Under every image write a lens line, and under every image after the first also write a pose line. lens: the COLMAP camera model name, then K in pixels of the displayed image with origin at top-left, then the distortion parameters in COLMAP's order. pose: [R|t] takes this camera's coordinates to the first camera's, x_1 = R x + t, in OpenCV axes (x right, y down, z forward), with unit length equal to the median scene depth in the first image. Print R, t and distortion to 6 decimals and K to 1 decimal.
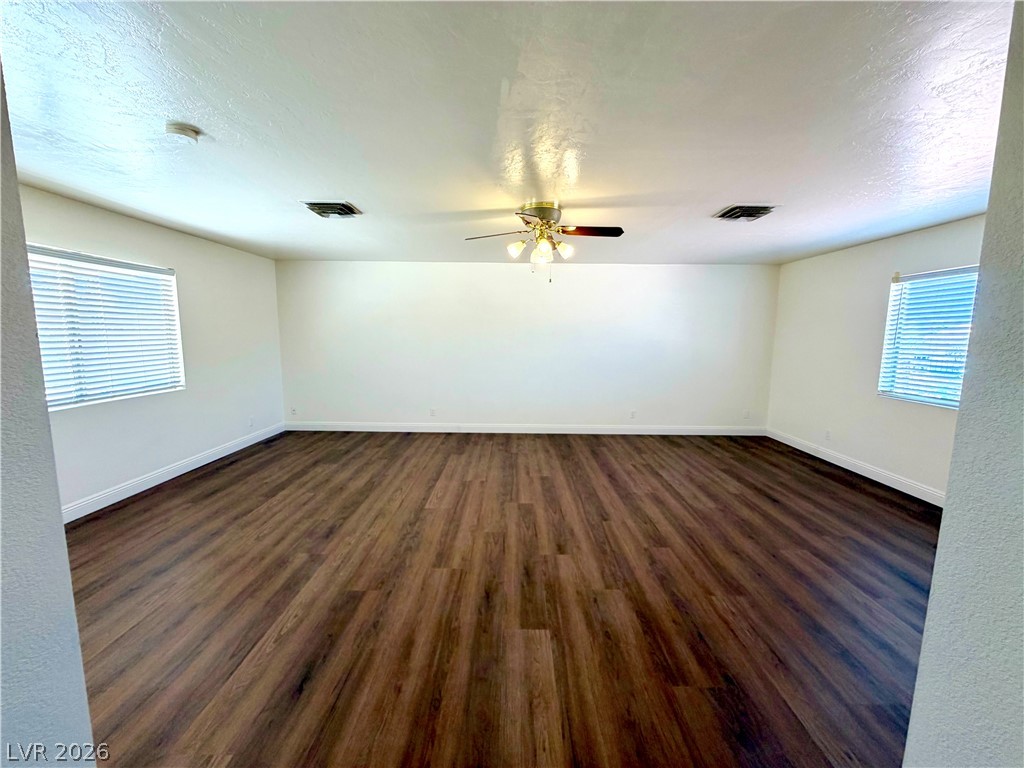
lens RADIAL K [[409.3, 0, 509.8], [0, 409.3, 385.3], [0, 0, 1]] dist [-0.000706, -0.000109]
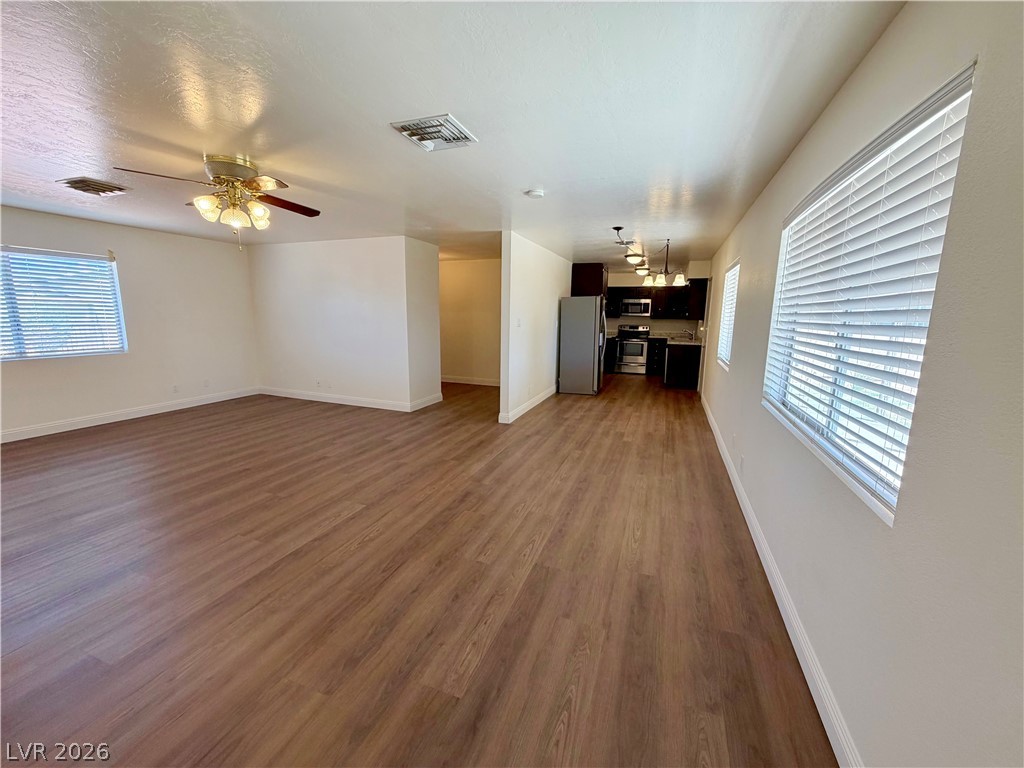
lens RADIAL K [[409.3, 0, 509.8], [0, 409.3, 385.3], [0, 0, 1]] dist [-0.000706, -0.000109]
pose [[-0.936535, -0.086635, 0.339700, -0.700569], [0.017088, 0.956552, 0.291062, -0.185386], [-0.350156, 0.278394, -0.894364, 1.446211]]
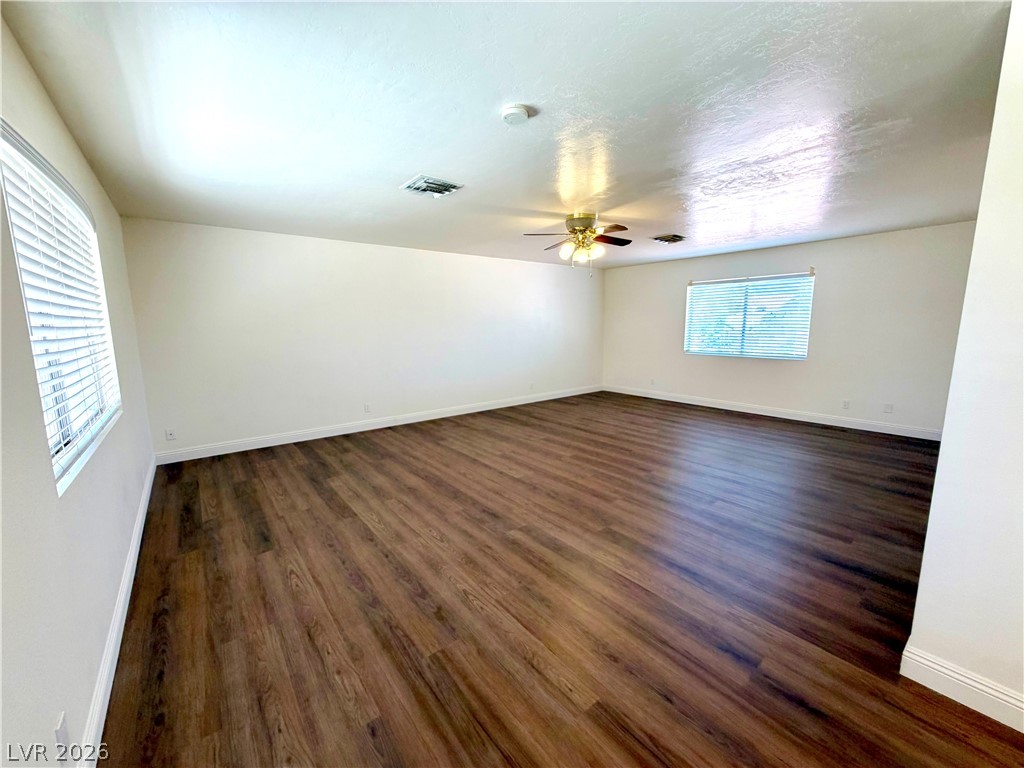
lens RADIAL K [[409.3, 0, 509.8], [0, 409.3, 385.3], [0, 0, 1]] dist [-0.000706, -0.000109]
pose [[0.780992, -0.112266, 0.614367, -0.779664], [0.097448, 0.993568, 0.057683, -0.011221], [-0.616891, 0.014819, 0.786909, 0.127140]]
